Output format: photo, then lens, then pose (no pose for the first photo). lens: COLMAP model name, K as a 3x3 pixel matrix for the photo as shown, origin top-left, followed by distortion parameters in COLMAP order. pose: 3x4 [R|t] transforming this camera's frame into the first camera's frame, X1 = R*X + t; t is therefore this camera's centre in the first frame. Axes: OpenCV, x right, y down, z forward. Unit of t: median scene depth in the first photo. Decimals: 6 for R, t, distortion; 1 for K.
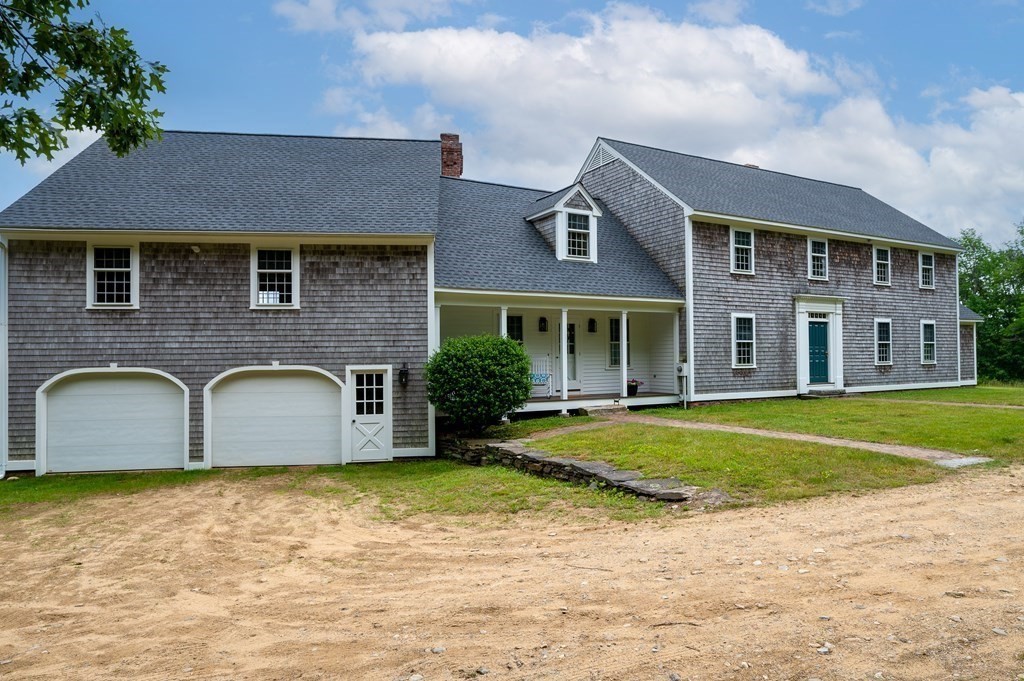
lens RADIAL K [[694.2, 0, 565.7], [0, 694.2, 340.3], [0, 0, 1]] dist [-0.058822, 0.000208]
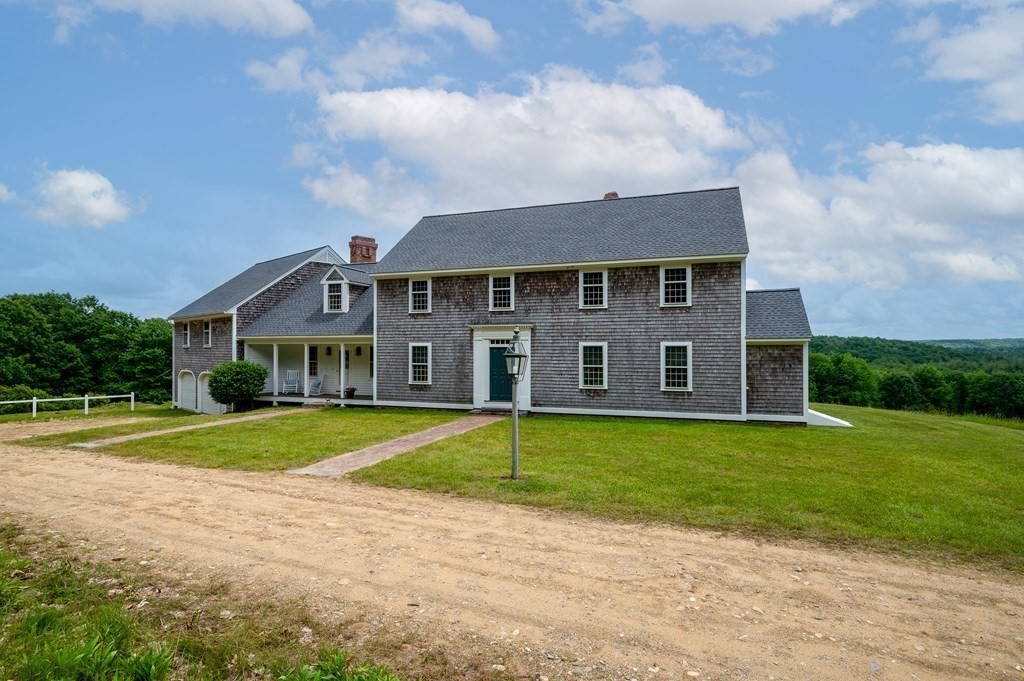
lens RADIAL K [[533.0, 0, 512.0], [0, 533.0, 340.5], [0, 0, 1]] dist [-0.001915, -0.000089]
pose [[0.634396, -0.005751, -0.772987, 1.137531], [0.010542, 0.999944, 0.001212, -0.041969], [0.772936, -0.008917, 0.634421, 0.480149]]
